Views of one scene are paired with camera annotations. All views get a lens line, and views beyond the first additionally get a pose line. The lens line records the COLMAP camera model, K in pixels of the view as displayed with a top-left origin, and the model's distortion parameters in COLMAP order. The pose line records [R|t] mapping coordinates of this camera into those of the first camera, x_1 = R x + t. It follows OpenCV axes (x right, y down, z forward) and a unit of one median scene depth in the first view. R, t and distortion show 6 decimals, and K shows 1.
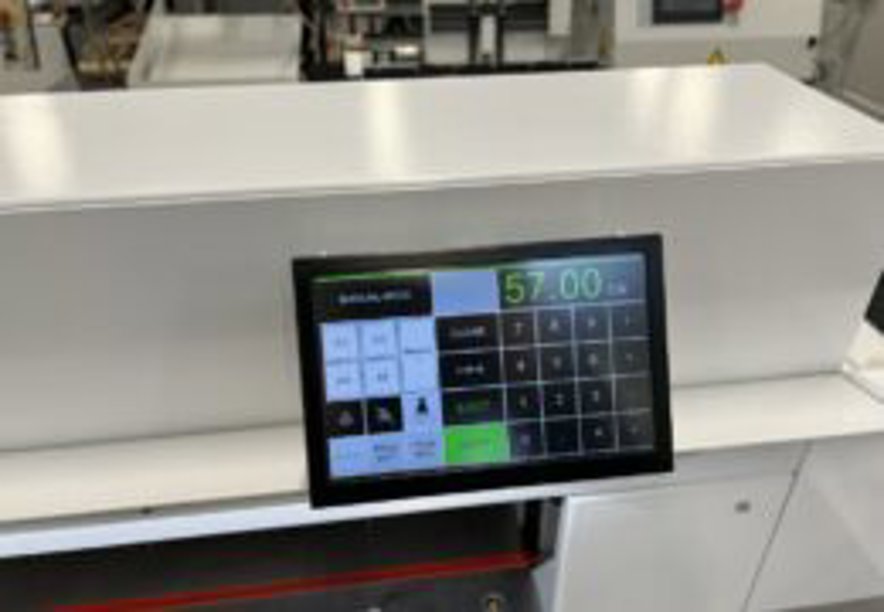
lens RADIAL K [[660.7, 0, 442.0], [0, 660.7, 306.0], [0, 0, 1]] dist [0.046662, -0.068073]
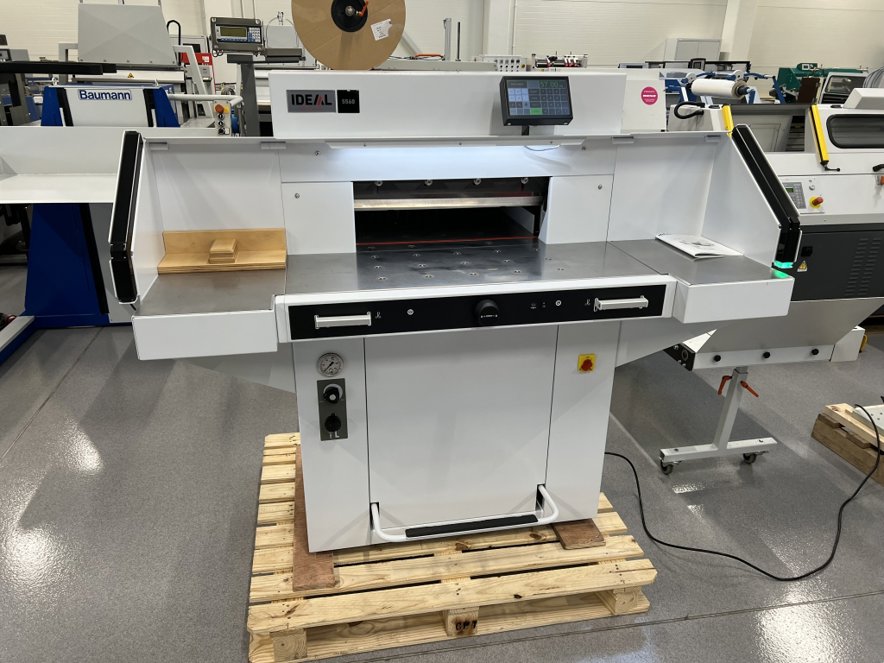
lens RADIAL K [[660.0, 0, 442.0], [0, 660.0, 331.5], [0, 0, 1]] dist [0.020863, 0.000432]
pose [[0.996979, -0.011973, 0.076740, -1.139830], [0.026910, 0.980097, -0.196689, 2.989315], [-0.072858, 0.198160, 0.977458, -3.825638]]
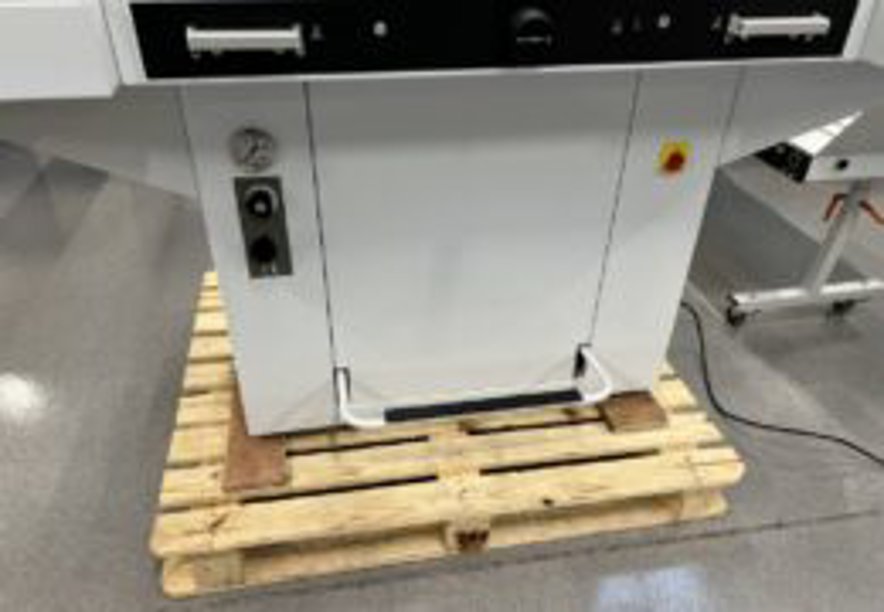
lens RADIAL K [[660.7, 0, 442.0], [0, 660.7, 306.0], [0, 0, 1]] dist [0.046662, -0.068073]
pose [[0.997064, -0.018243, 0.074365, -0.970318], [0.018267, 0.999833, 0.000362, 2.933278], [-0.074359, 0.000998, 0.997231, -1.577286]]
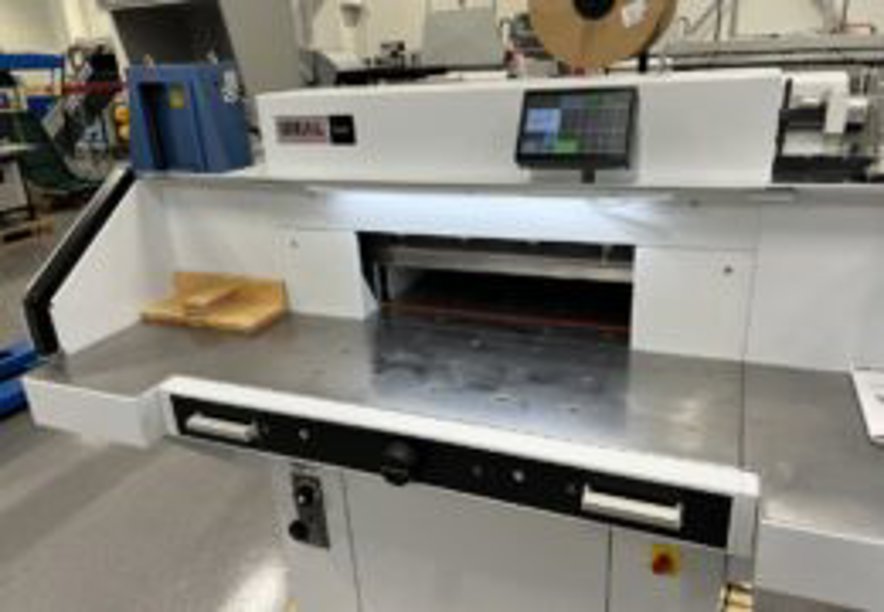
lens RADIAL K [[660.7, 0, 442.0], [0, 660.7, 306.0], [0, 0, 1]] dist [0.046662, -0.068073]
pose [[0.867397, 0.137541, -0.478231, 1.184223], [-0.234332, 0.960714, -0.148716, 1.584821], [0.438989, 0.241061, 0.865551, -1.890190]]
